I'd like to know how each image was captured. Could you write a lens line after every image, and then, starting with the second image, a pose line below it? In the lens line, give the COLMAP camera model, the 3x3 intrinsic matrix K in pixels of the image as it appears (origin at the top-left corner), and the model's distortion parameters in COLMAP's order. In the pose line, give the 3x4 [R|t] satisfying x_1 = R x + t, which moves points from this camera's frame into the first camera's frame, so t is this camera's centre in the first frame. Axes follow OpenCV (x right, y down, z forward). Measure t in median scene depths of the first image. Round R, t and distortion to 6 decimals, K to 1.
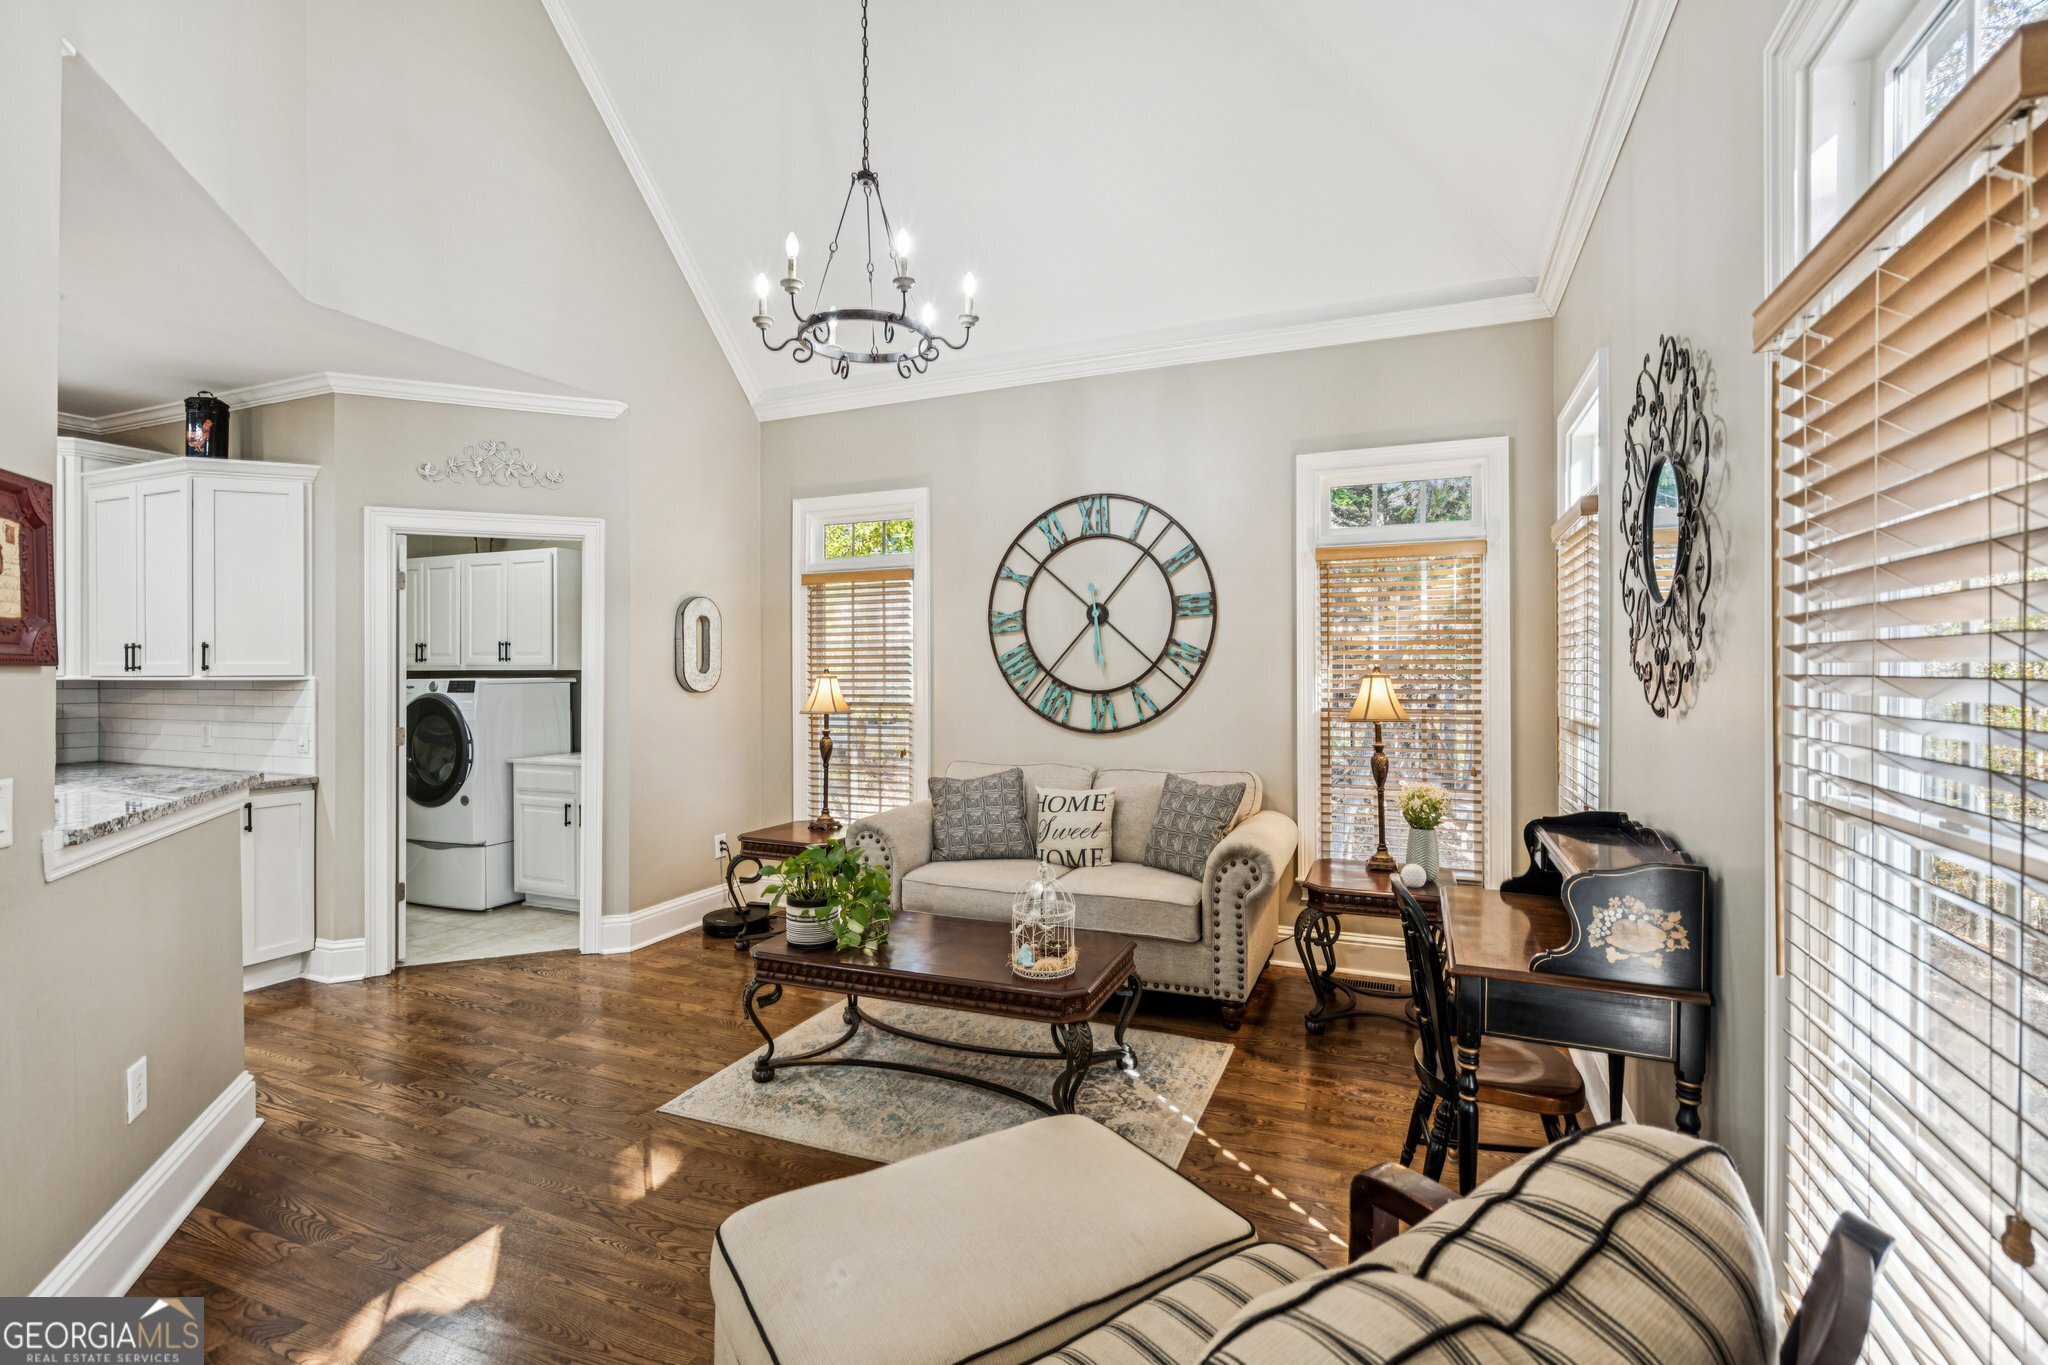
lens RADIAL K [[944.3, 0, 1013.9], [0, 944.3, 669.9], [0, 0, 1]] dist [0.002505, 0.000258]
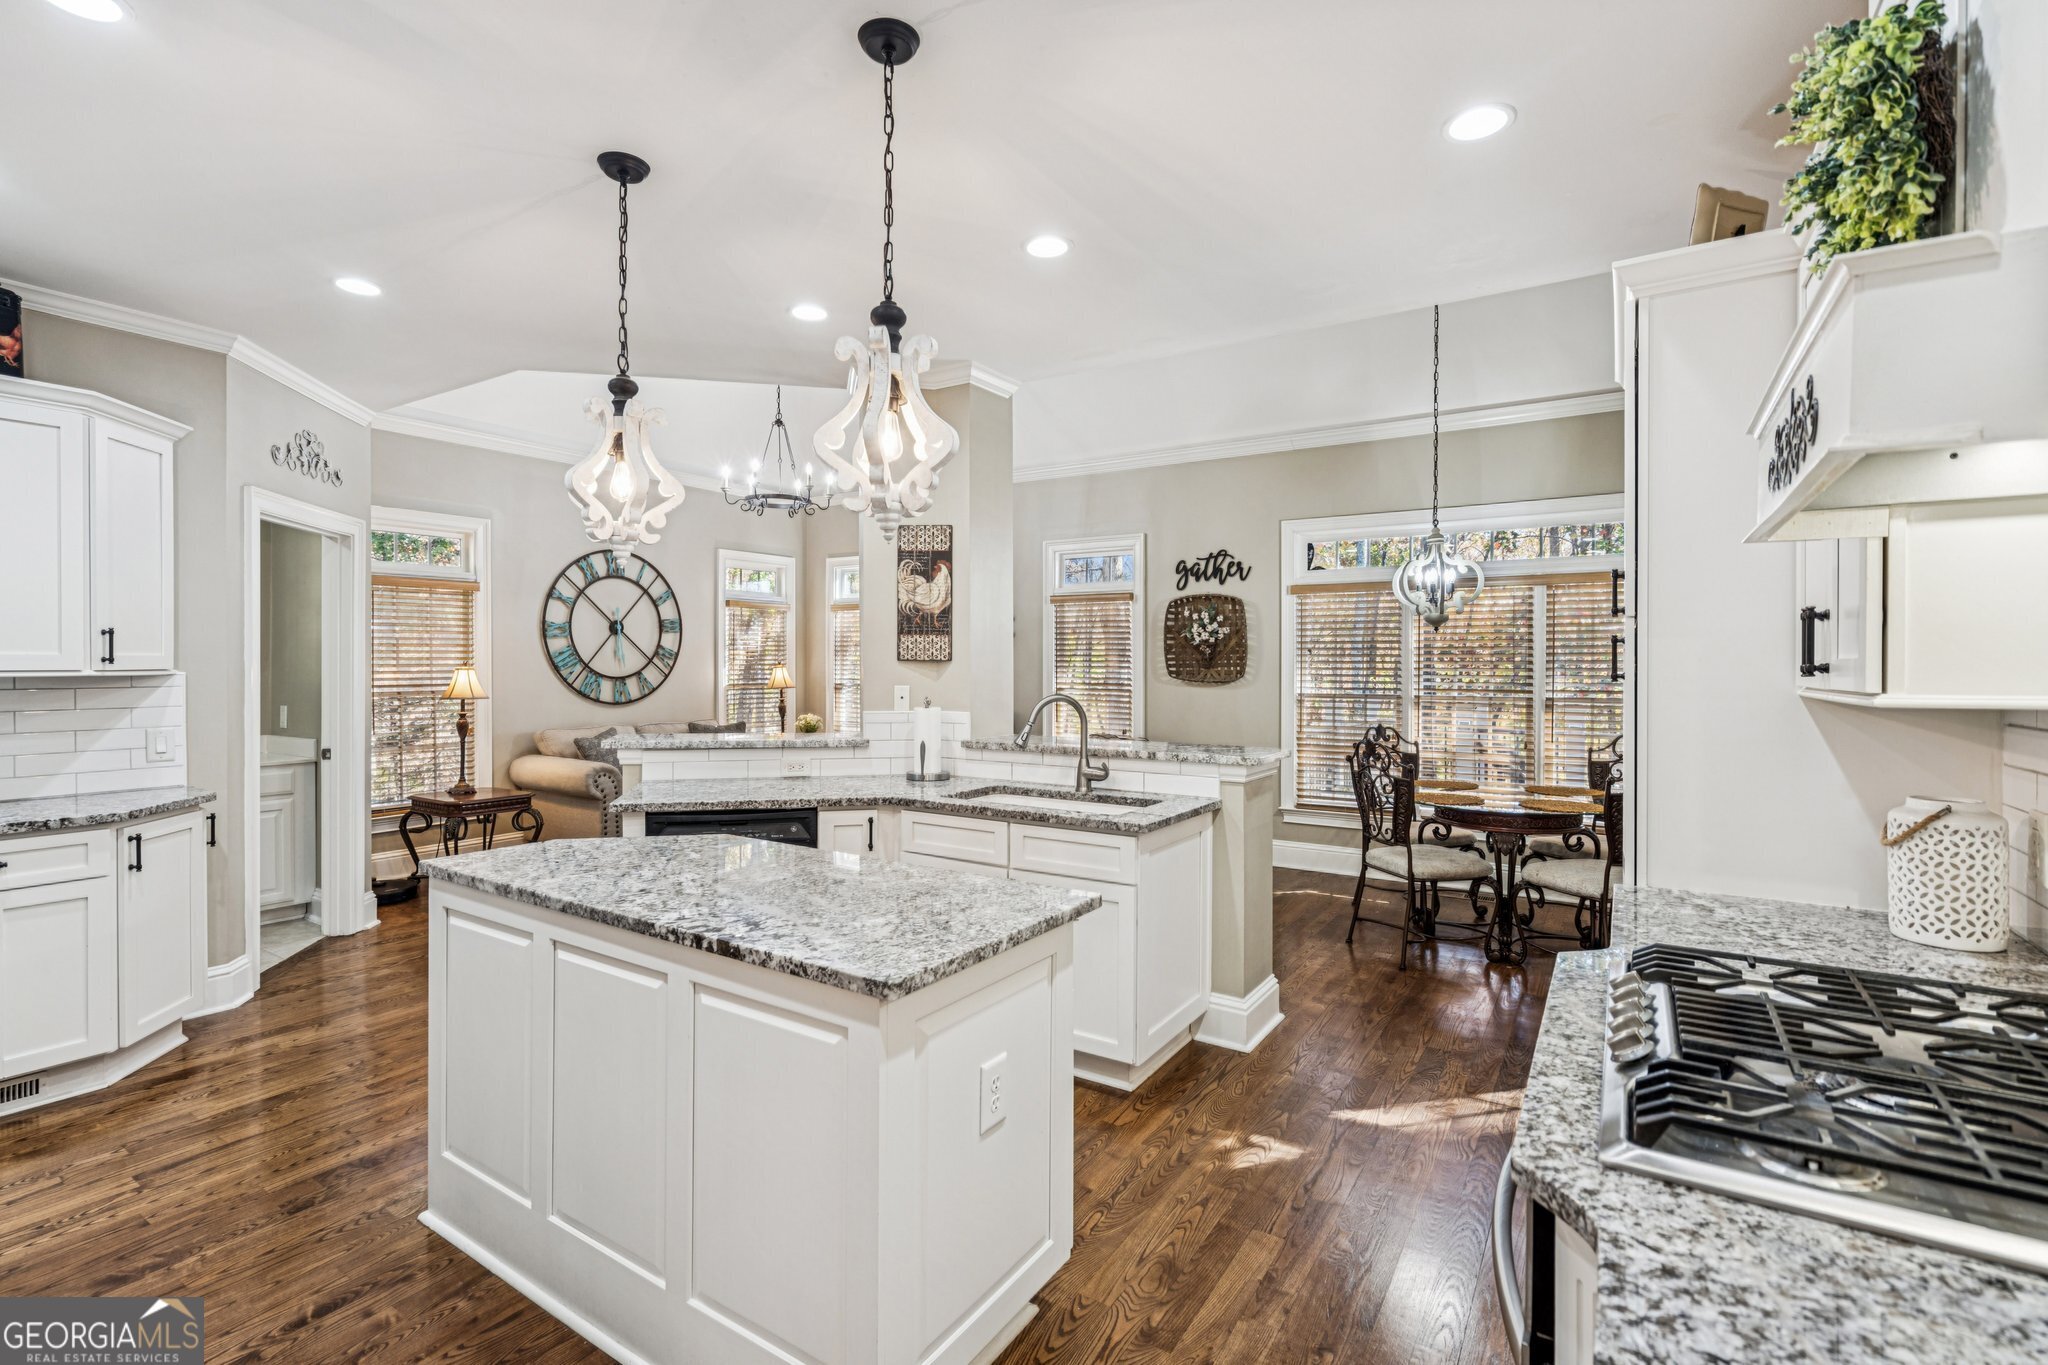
lens RADIAL K [[926.3, 0, 1022.6], [0, 926.3, 672.0], [0, 0, 1]] dist [-0.014340, 0.000417]
pose [[0.163345, -0.007490, 0.986541, -1.321759], [-0.003695, 0.999960, 0.008203, -0.001242], [-0.986562, -0.004985, 0.163311, 0.100293]]
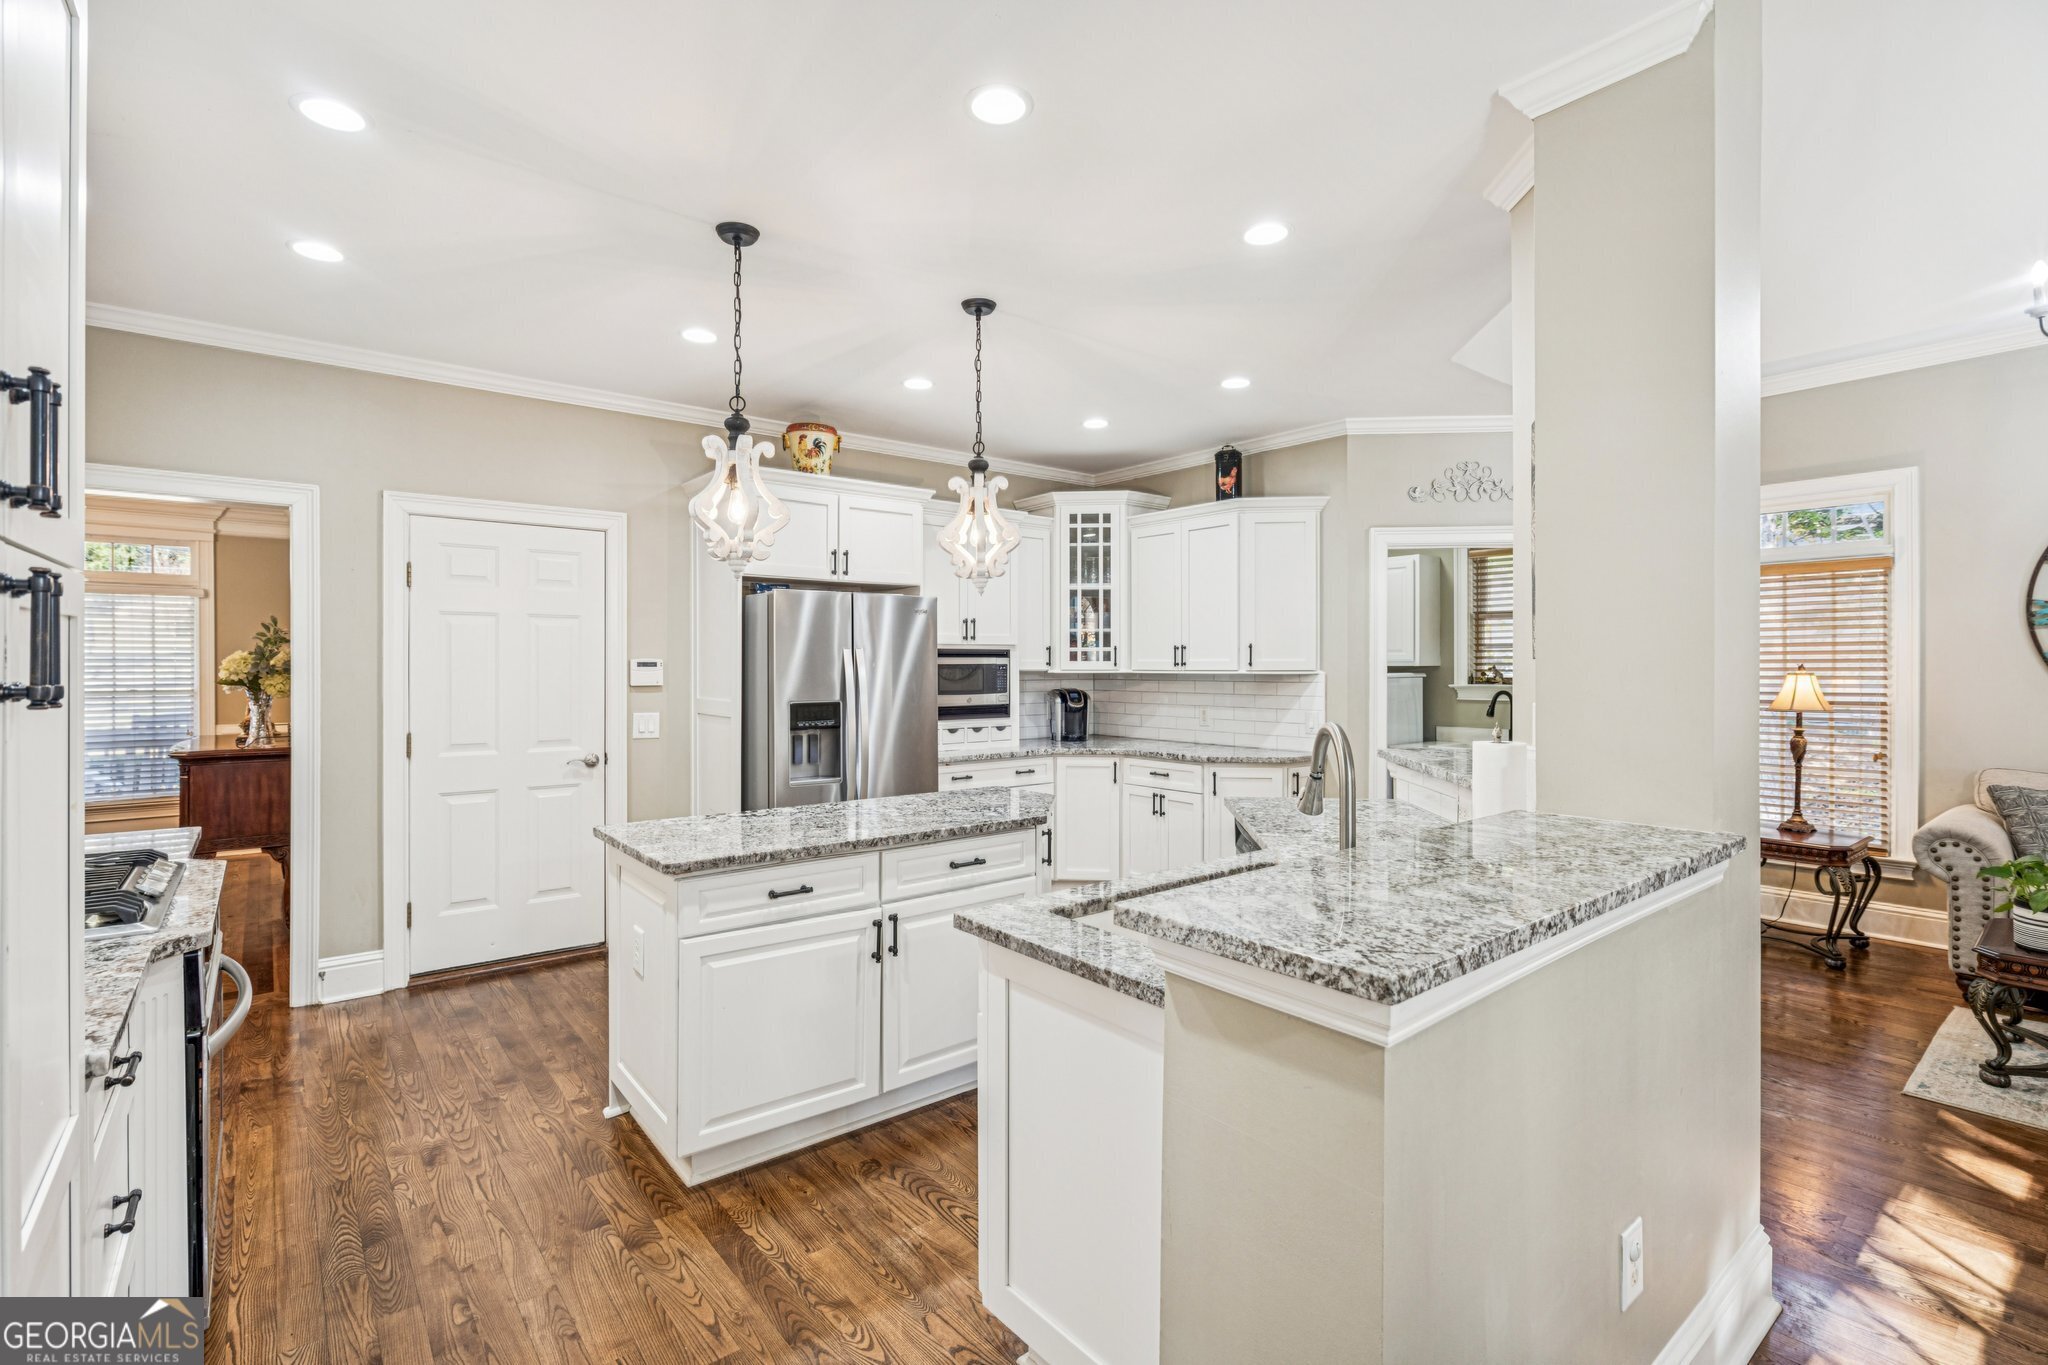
lens RADIAL K [[936.2, 0, 1017.1], [0, 936.2, 670.1], [0, 0, 1]] dist [-0.002599, -0.000035]
pose [[0.885967, 0.004008, -0.463731, -0.489219], [-0.002114, 0.999987, 0.004604, 0.000837], [0.463744, -0.003098, 0.885964, -0.224718]]
